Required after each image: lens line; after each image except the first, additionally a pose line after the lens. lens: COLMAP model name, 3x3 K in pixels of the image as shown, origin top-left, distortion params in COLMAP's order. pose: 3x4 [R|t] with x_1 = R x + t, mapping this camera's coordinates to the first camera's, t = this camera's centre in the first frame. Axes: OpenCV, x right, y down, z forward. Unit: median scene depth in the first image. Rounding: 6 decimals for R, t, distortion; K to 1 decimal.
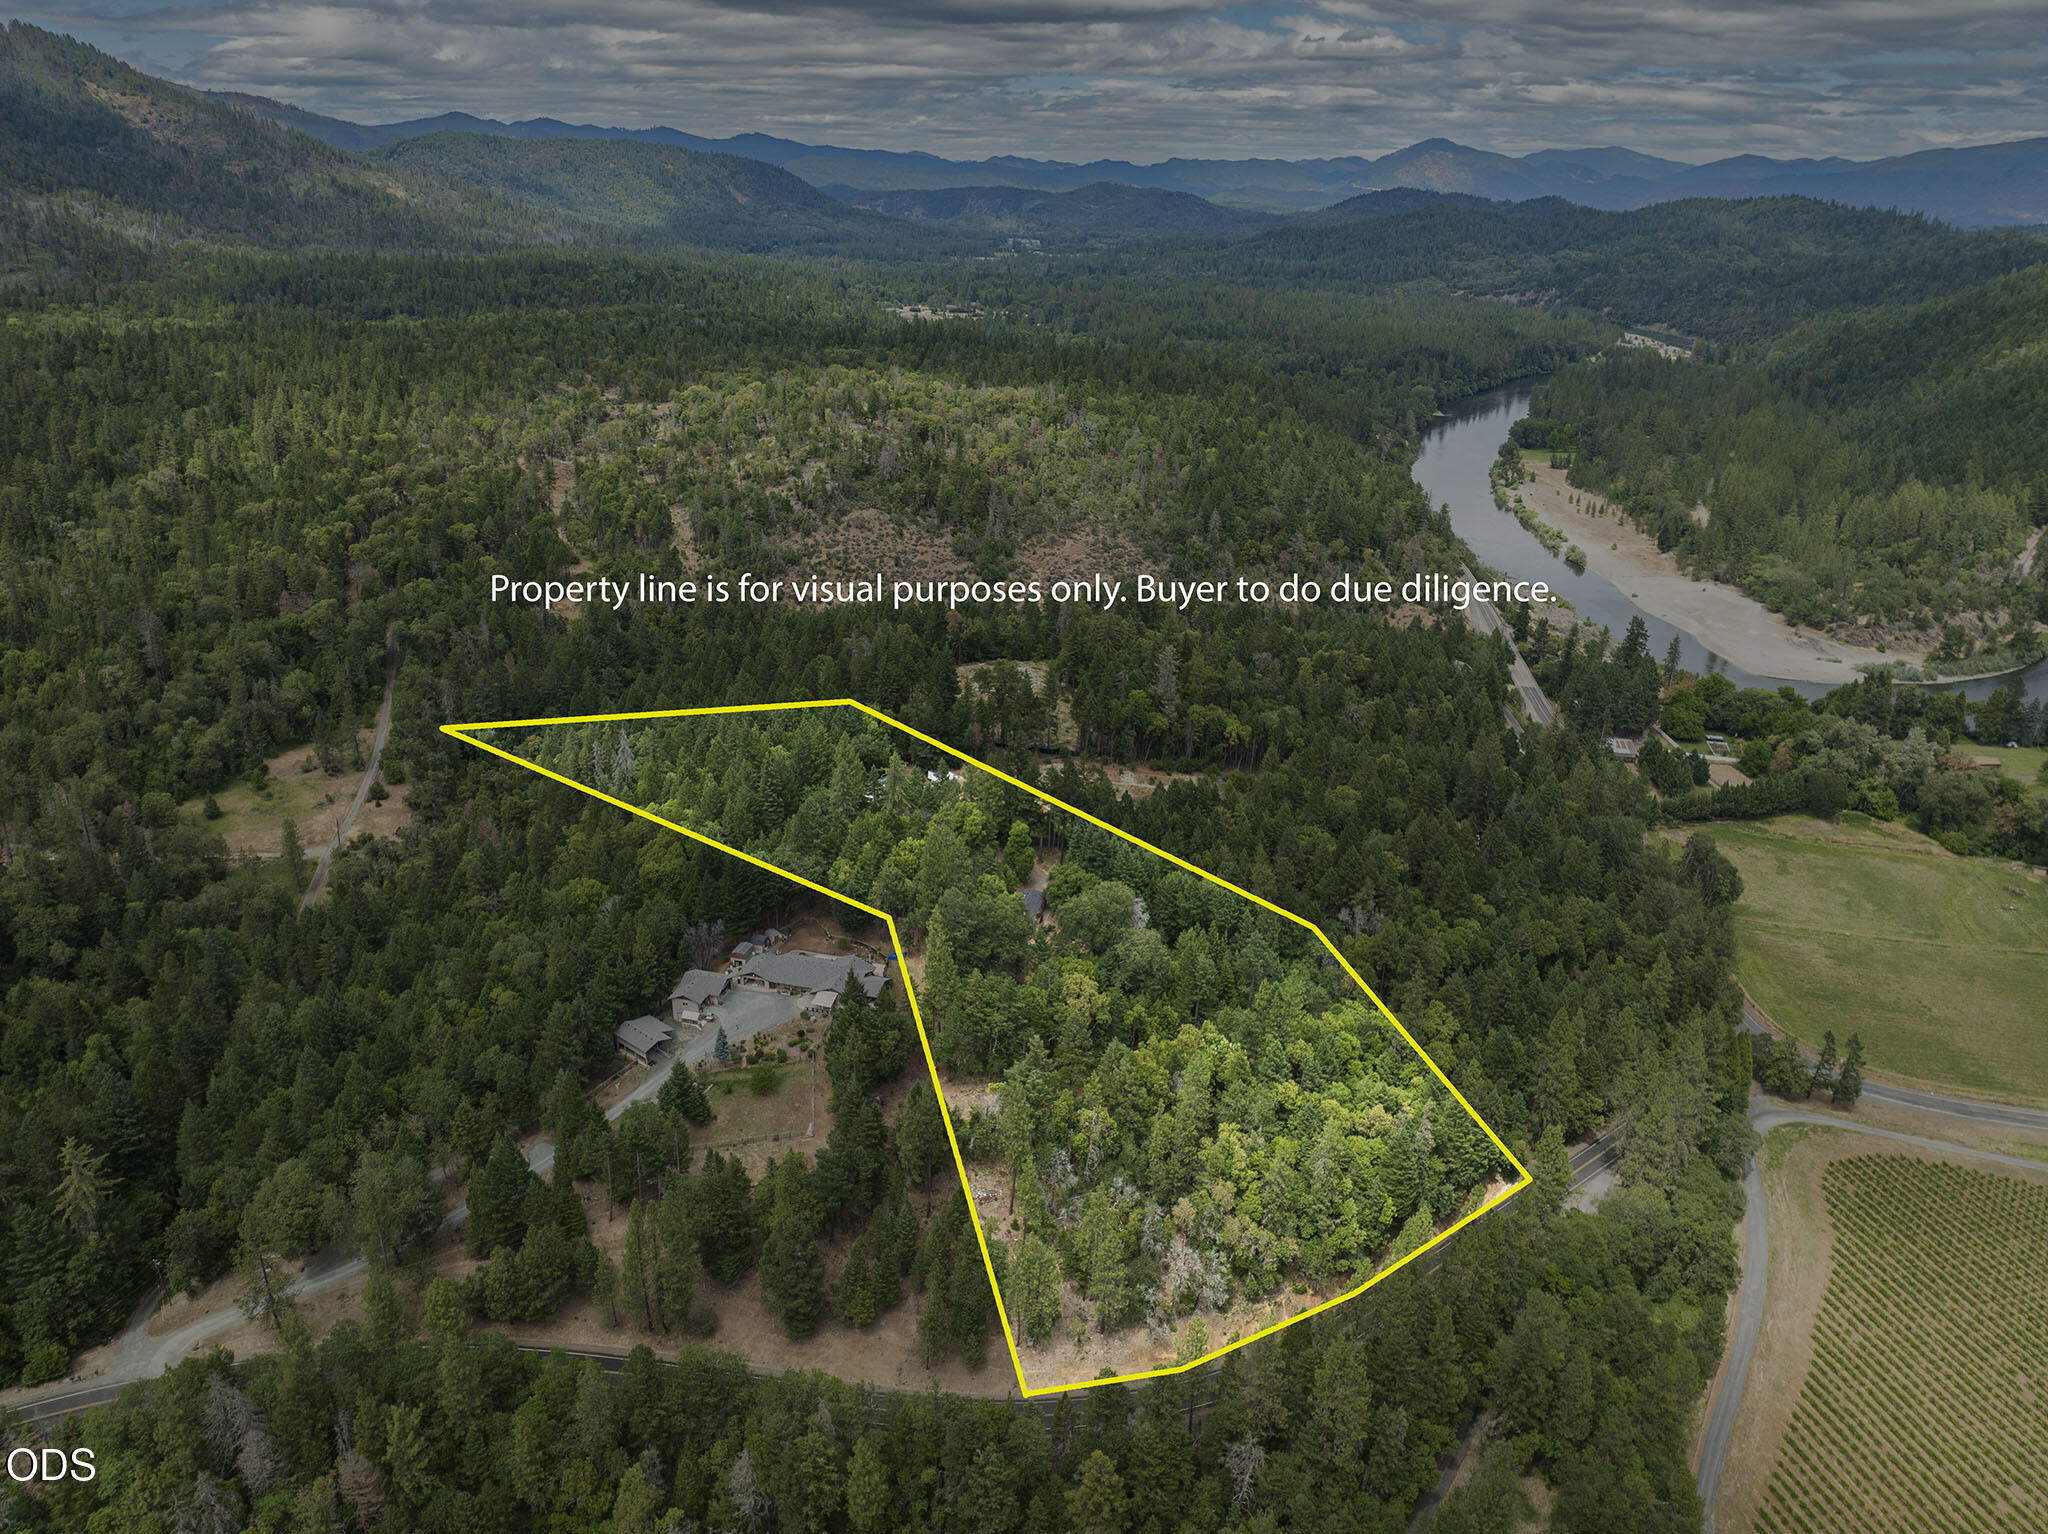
lens RADIAL K [[1448.9, 0, 1019.4], [0, 1448.9, 759.1], [0, 0, 1]] dist [-0.046380, 0.015374]
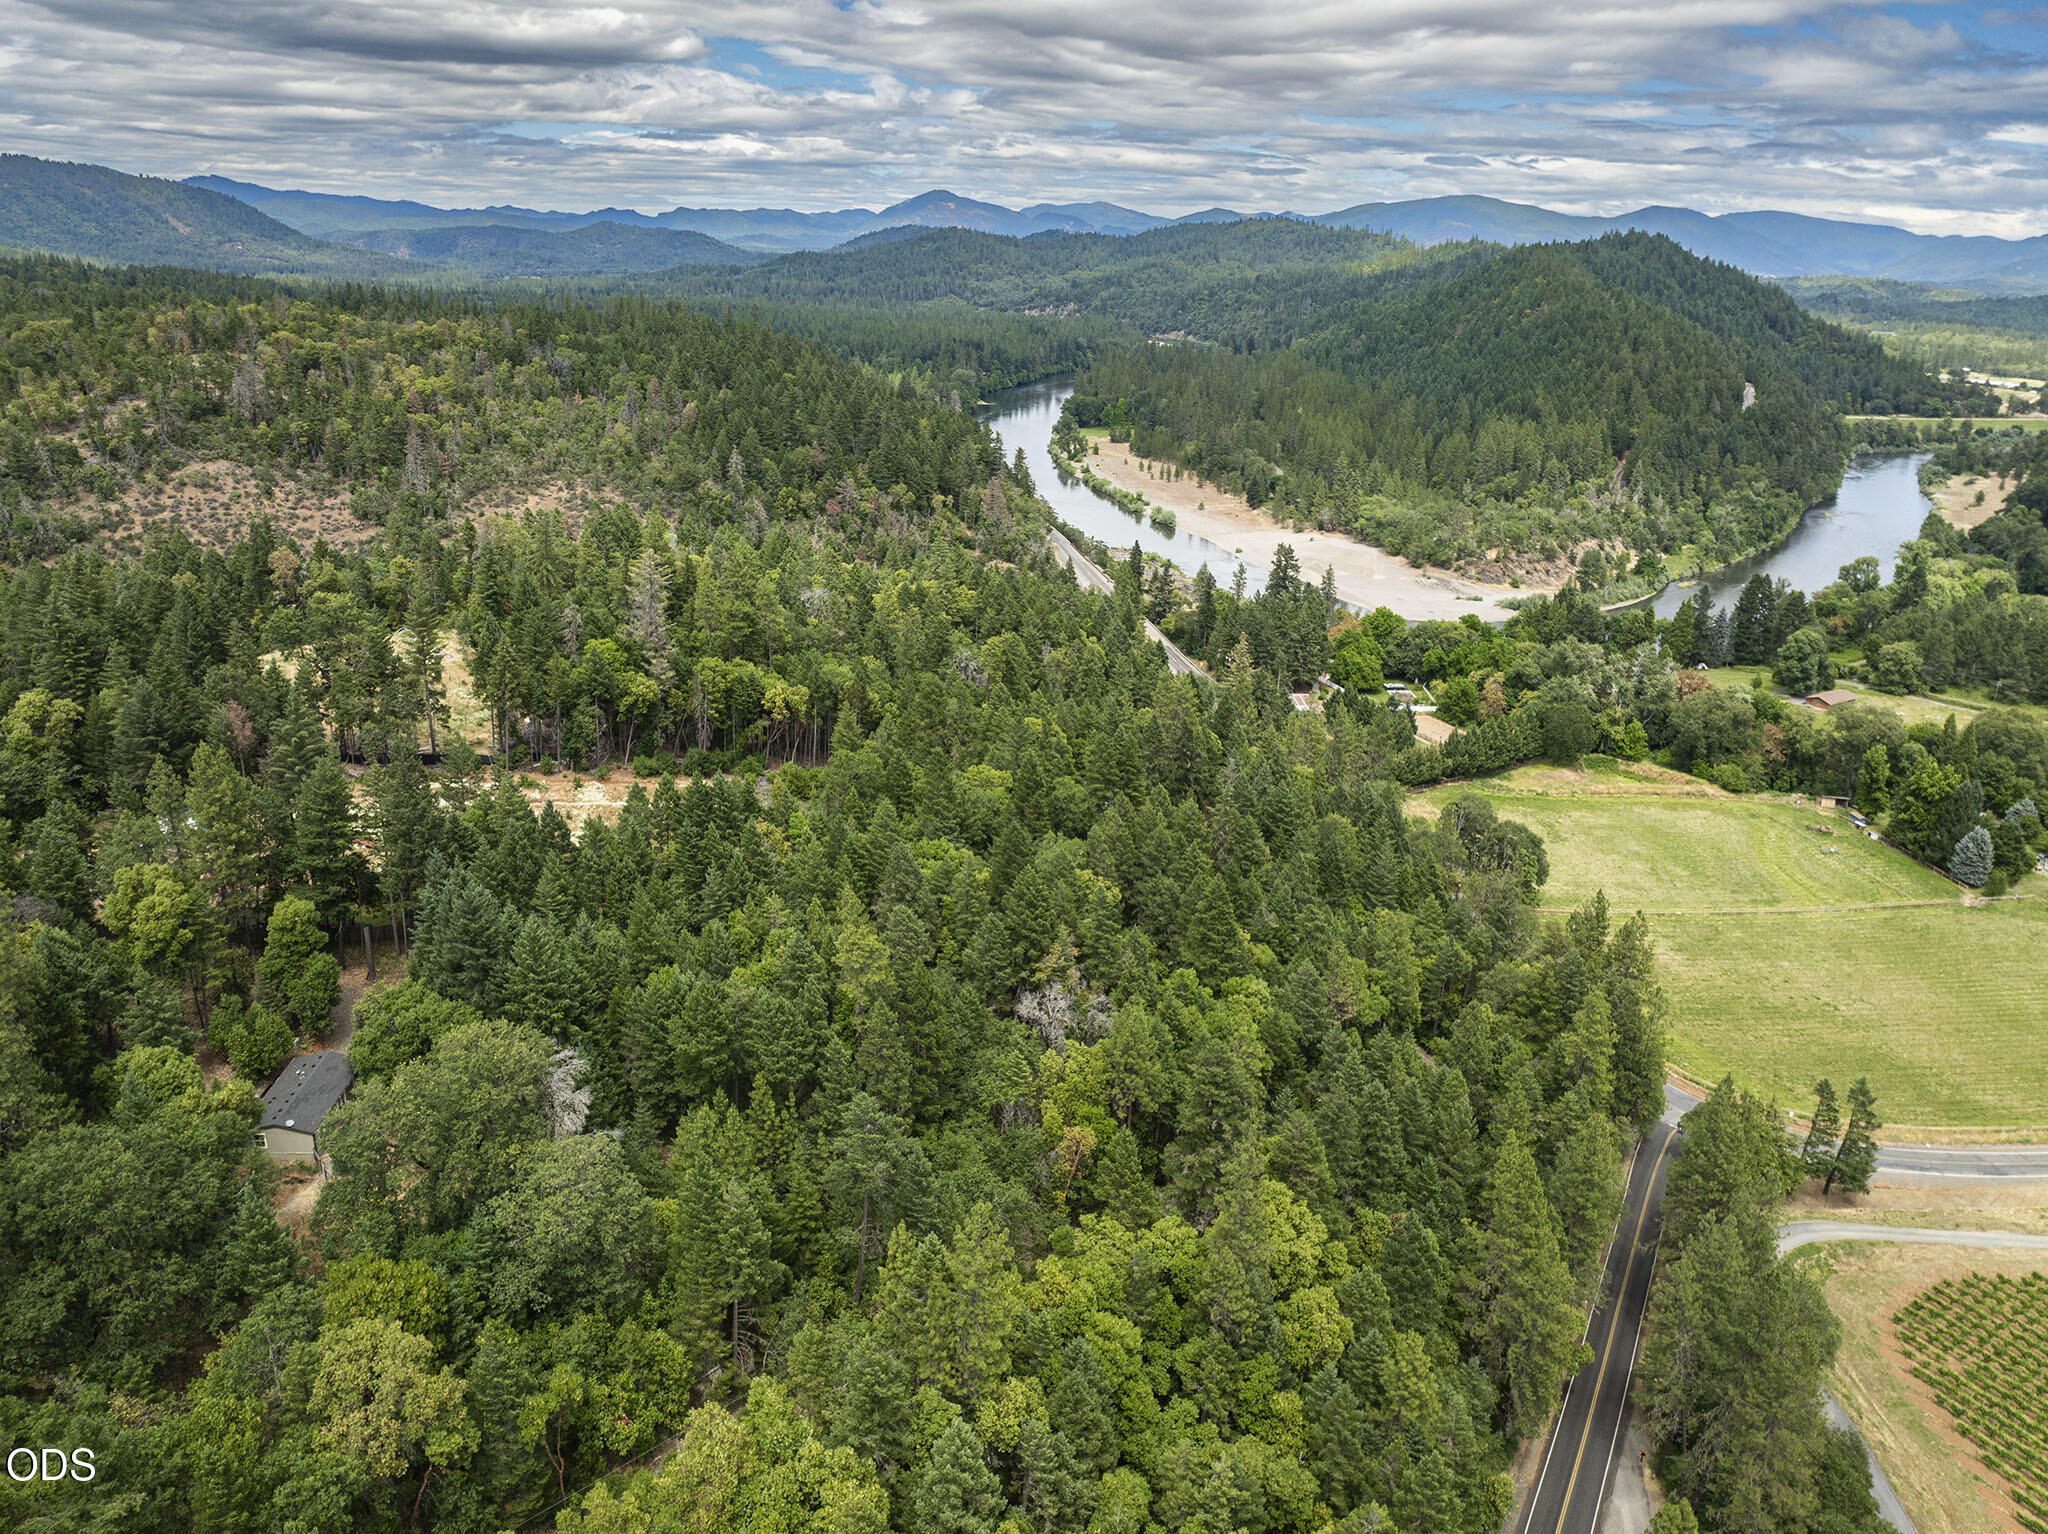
lens RADIAL K [[1448.9, 0, 1013.5], [0, 1448.9, 772.0], [0, 0, 1]] dist [-0.046380, 0.015374]
pose [[0.952076, -0.096722, 0.290165, 0.044471], [0.104107, 0.994515, -0.010086, 0.017282], [-0.287598, 0.039811, 0.956923, 0.278151]]
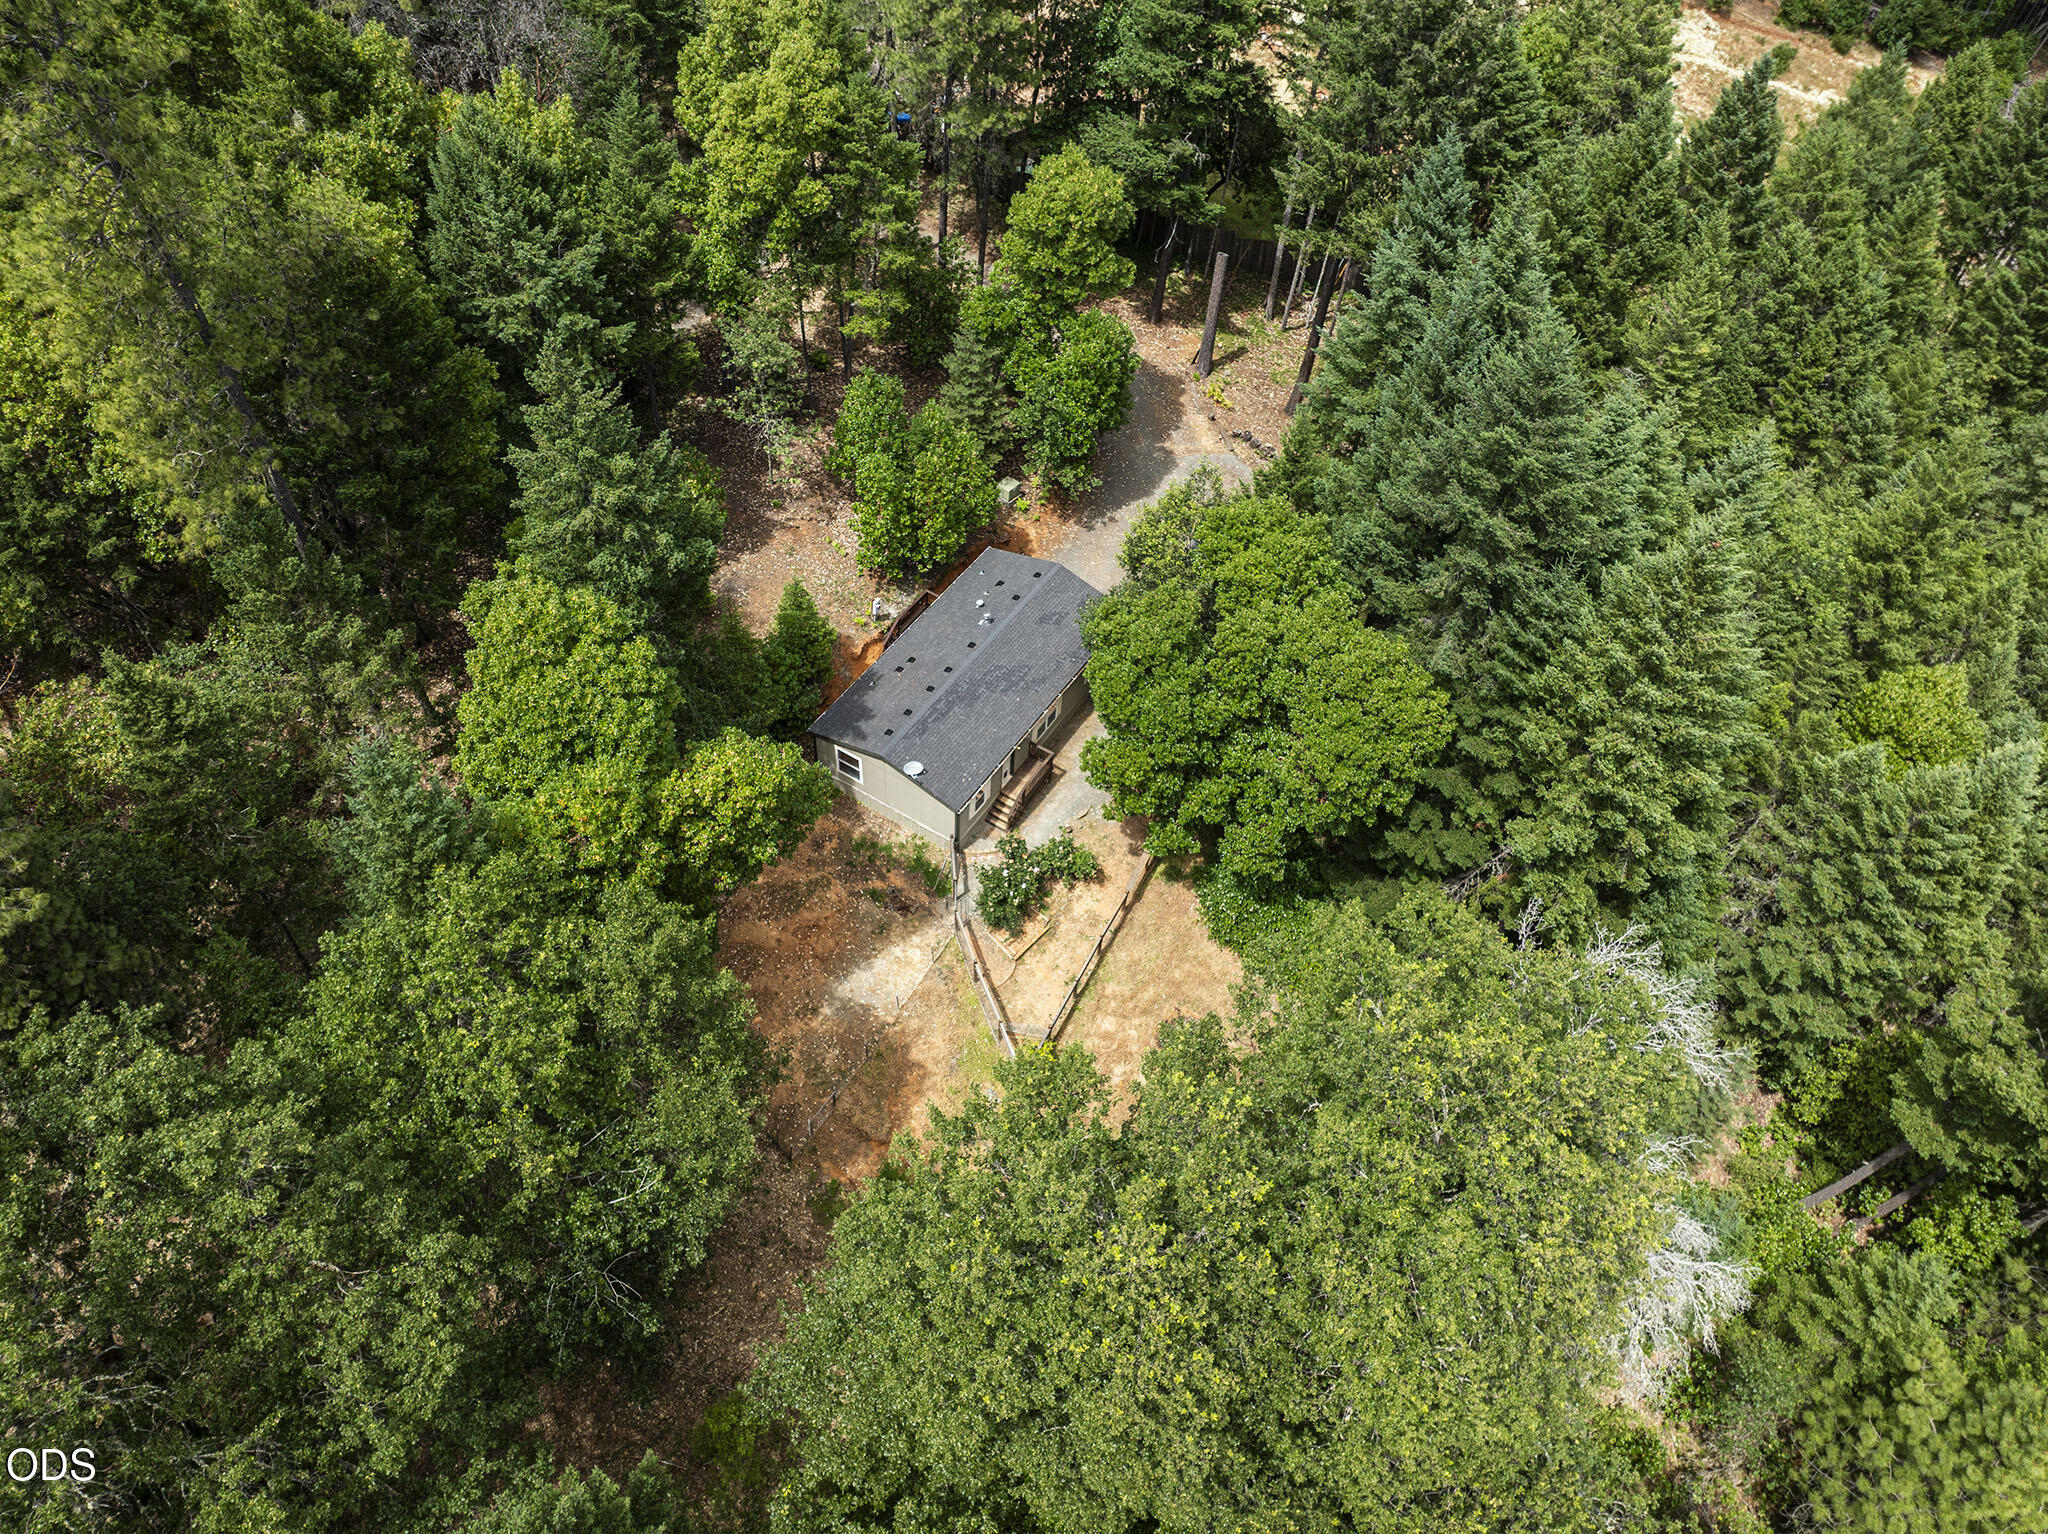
lens RADIAL K [[1448.9, 0, 1022.4], [0, 1448.9, 760.9], [0, 0, 1]] dist [-0.046380, 0.015374]
pose [[0.954435, 0.241868, -0.174796, 0.021686], [-0.132858, 0.868886, 0.476850, 0.013276], [0.267212, -0.431899, 0.861429, 0.430968]]
